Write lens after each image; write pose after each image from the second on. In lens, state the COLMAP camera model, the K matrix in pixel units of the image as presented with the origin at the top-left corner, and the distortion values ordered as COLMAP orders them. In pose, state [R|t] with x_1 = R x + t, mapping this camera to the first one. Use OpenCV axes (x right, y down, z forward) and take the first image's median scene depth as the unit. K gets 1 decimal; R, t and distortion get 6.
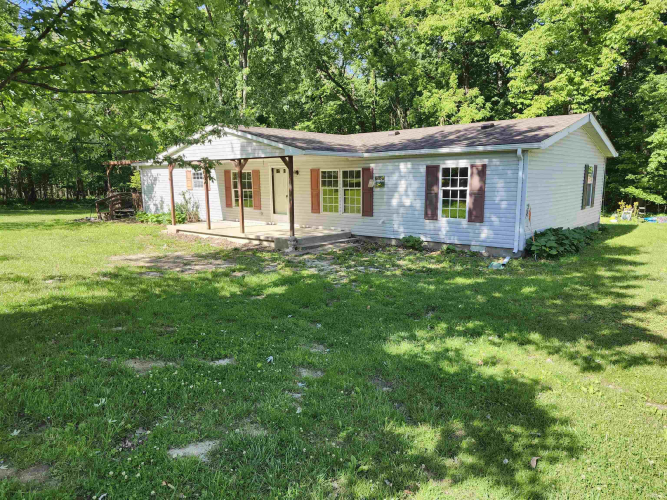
lens RADIAL K [[453.5, 0, 330.7], [0, 453.5, 251.7], [0, 0, 1]] dist [-0.000104, -0.005326]
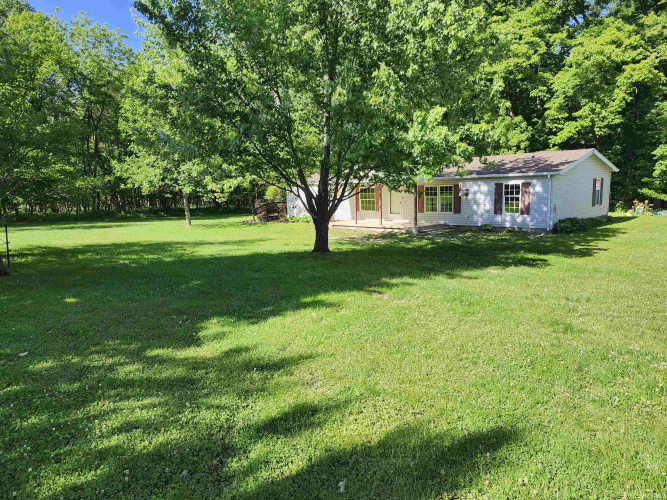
lens RADIAL K [[445.9, 0, 345.9], [0, 445.9, 252.4], [0, 0, 1]] dist [0.001629, -0.003056]
pose [[0.998058, -0.017477, -0.059788, -0.131668], [0.017124, 0.999833, -0.006397, 0.038192], [0.059890, 0.005361, 0.998191, -0.371346]]
